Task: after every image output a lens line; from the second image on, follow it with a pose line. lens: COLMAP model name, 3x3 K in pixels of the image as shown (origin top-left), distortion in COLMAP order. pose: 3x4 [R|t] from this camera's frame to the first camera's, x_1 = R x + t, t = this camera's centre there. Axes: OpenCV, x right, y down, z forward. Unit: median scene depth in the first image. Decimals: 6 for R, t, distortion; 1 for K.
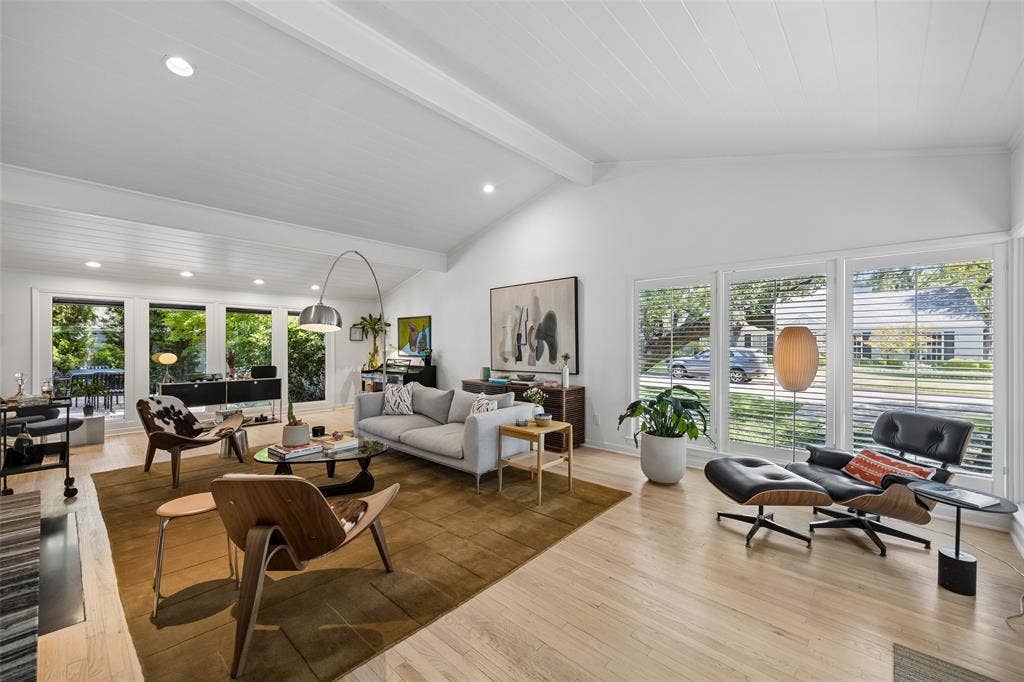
lens RADIAL K [[395.6, 0, 512.0], [0, 395.6, 341.0], [0, 0, 1]] dist [0.003389, 0.000230]
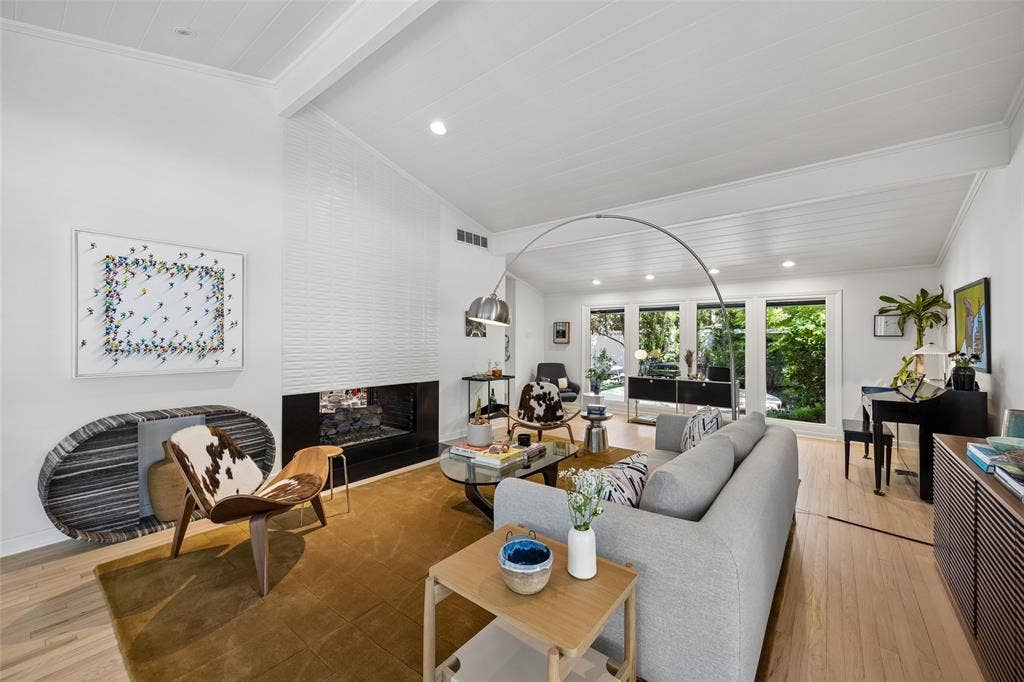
lens RADIAL K [[395.6, 0, 512.0], [0, 395.6, 341.0], [0, 0, 1]] dist [0.003389, 0.000230]
pose [[0.076720, -0.002581, -0.997049, 0.331454], [-0.000736, 0.999996, -0.002645, 0.011568], [0.997052, 0.000937, 0.076718, 0.794494]]
